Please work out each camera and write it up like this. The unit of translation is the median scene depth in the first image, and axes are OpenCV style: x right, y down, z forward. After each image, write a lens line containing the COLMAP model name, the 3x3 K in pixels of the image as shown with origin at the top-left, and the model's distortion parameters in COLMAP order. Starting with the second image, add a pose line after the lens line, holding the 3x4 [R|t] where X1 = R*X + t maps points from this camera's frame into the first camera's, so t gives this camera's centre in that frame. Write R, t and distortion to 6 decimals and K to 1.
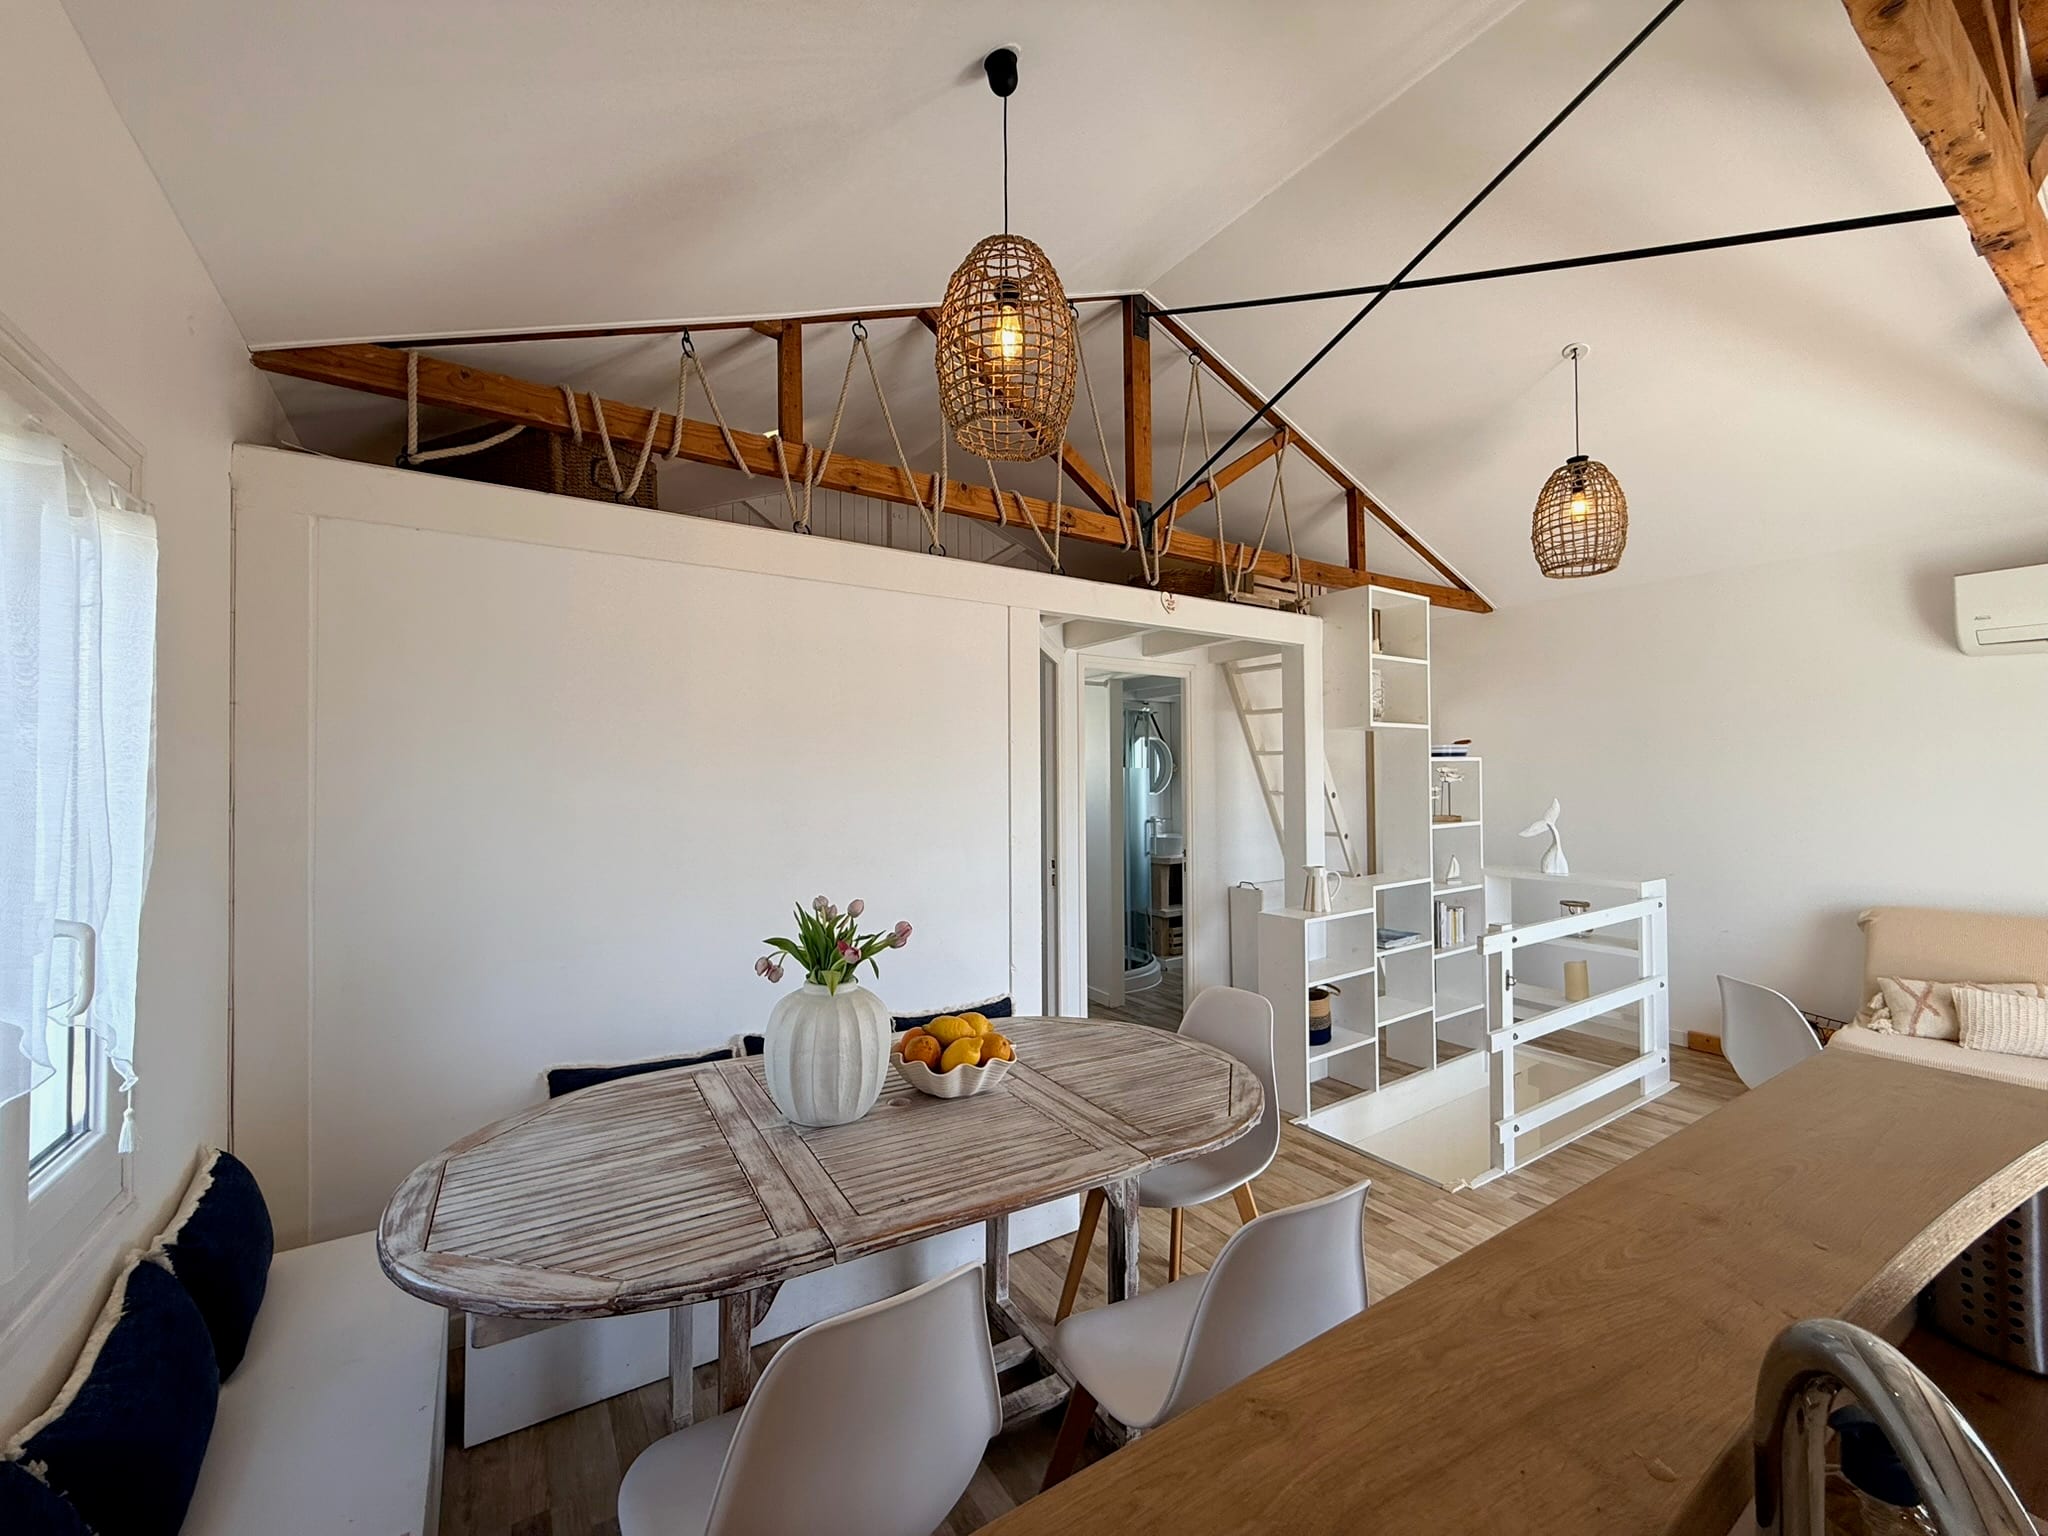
lens RADIAL K [[825.1, 0, 1024.0], [0, 825.1, 768.0], [0, 0, 1]] dist [0.000973, 0.000172]
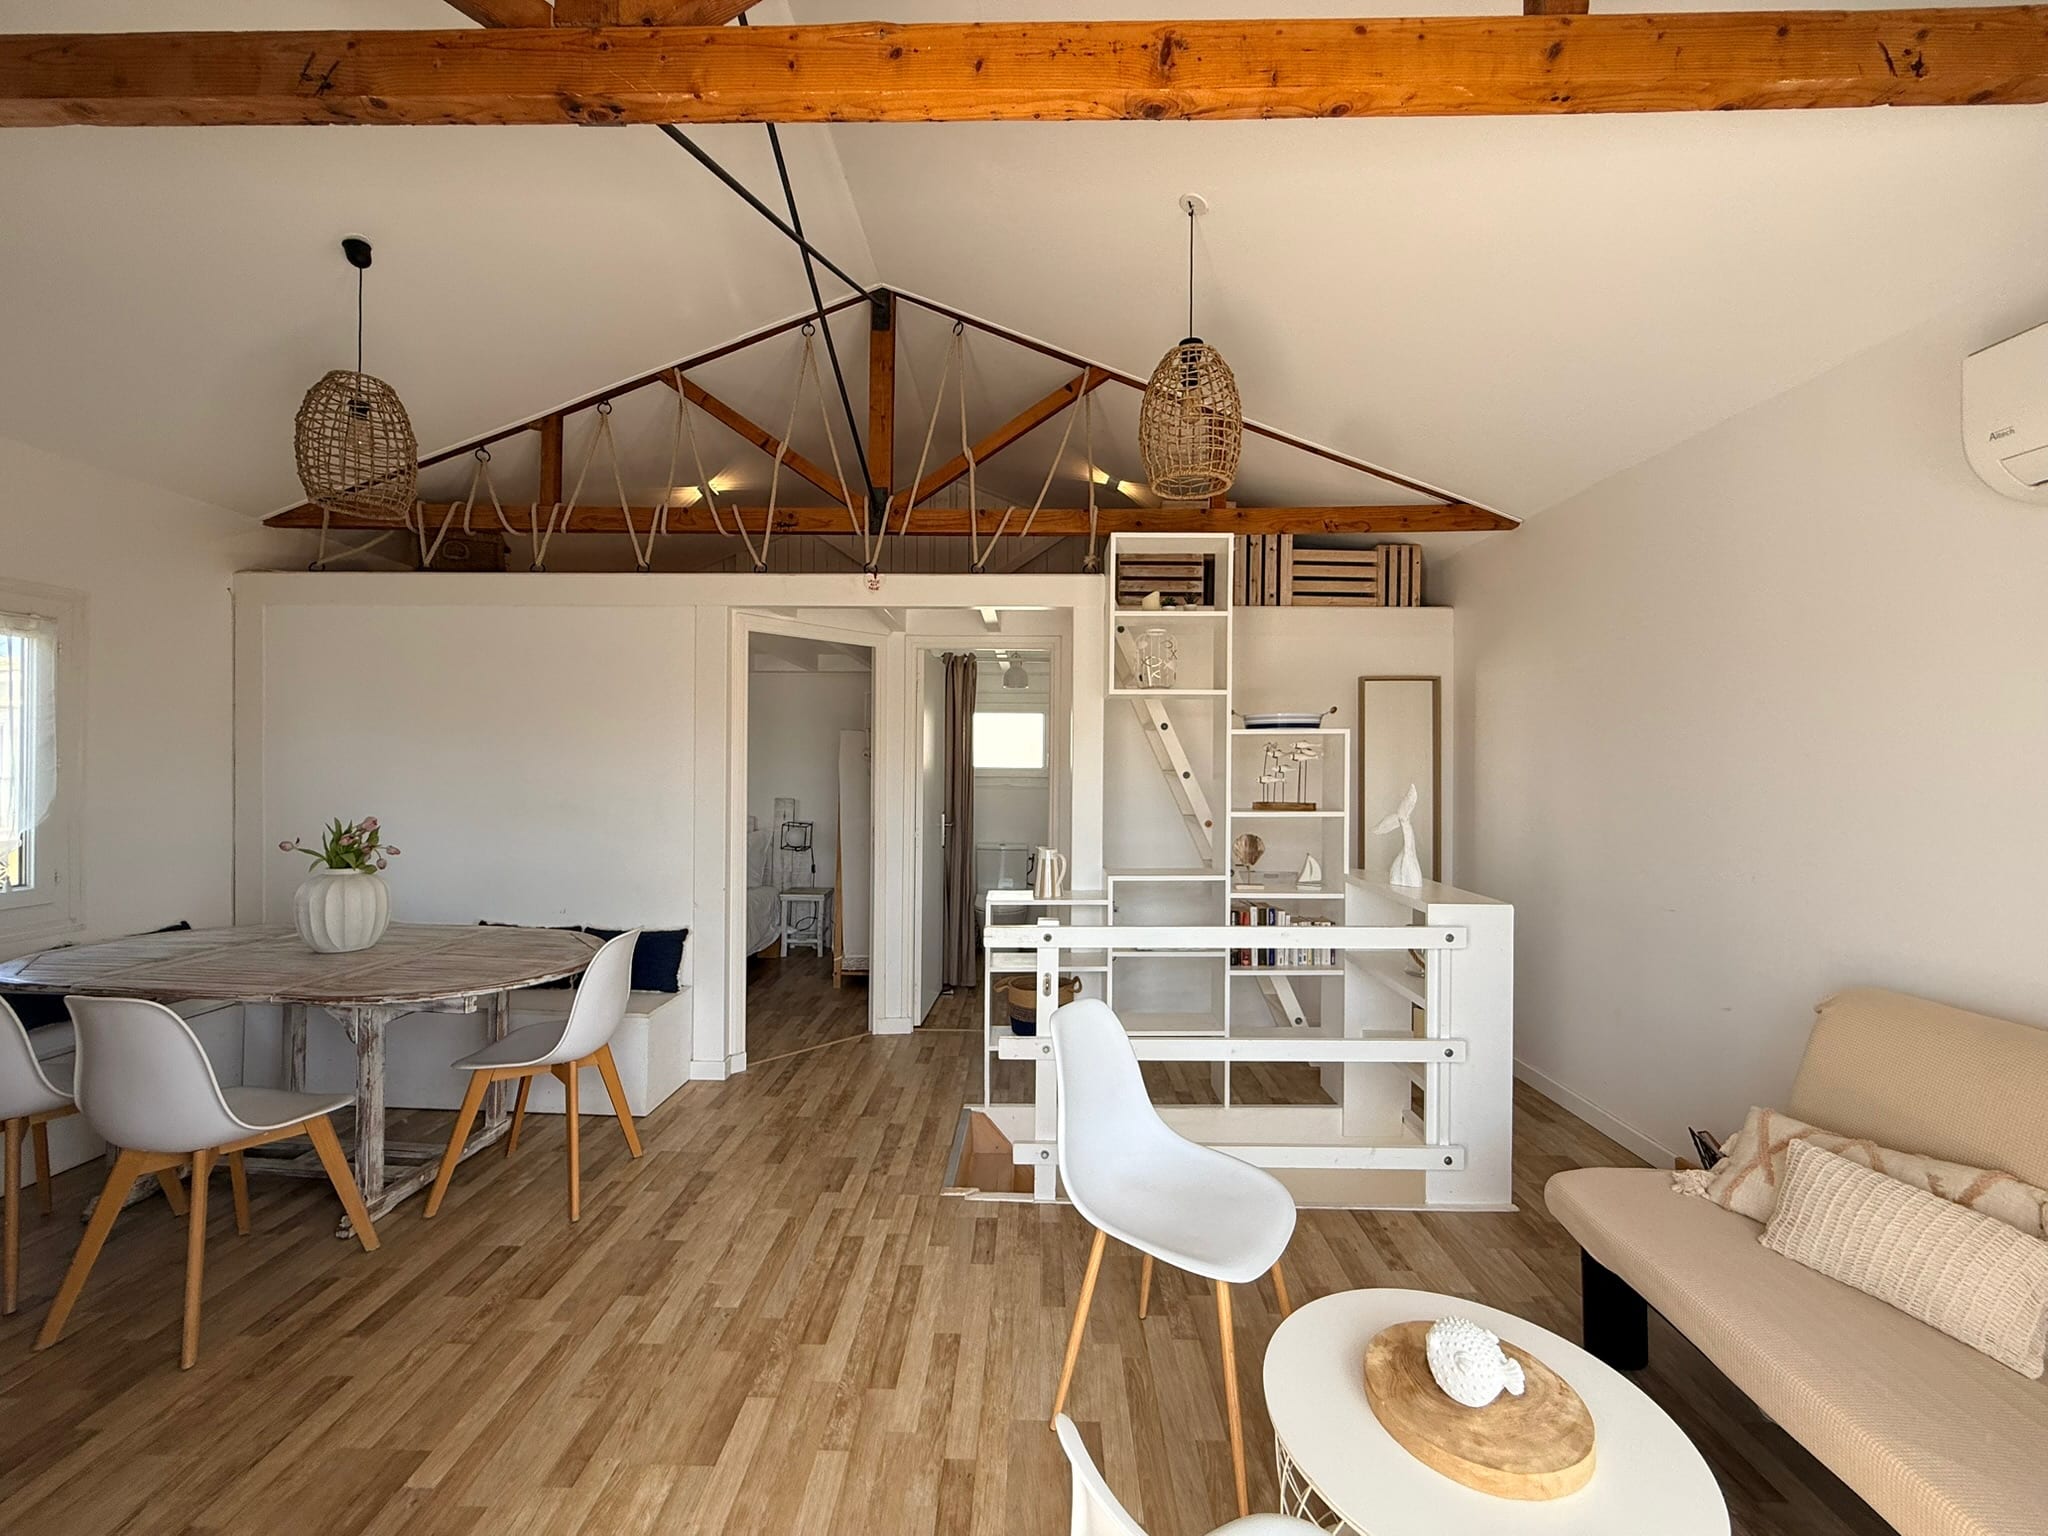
lens RADIAL K [[826.9, 0, 1024.0], [0, 826.9, 768.0], [0, 0, 1]] dist [-0.000825, -0.000271]
pose [[0.827746, 0.012582, -0.560962, 0.907178], [-0.000357, 0.999760, 0.021898, 0.008722], [0.561103, -0.017926, 0.827552, 0.241869]]
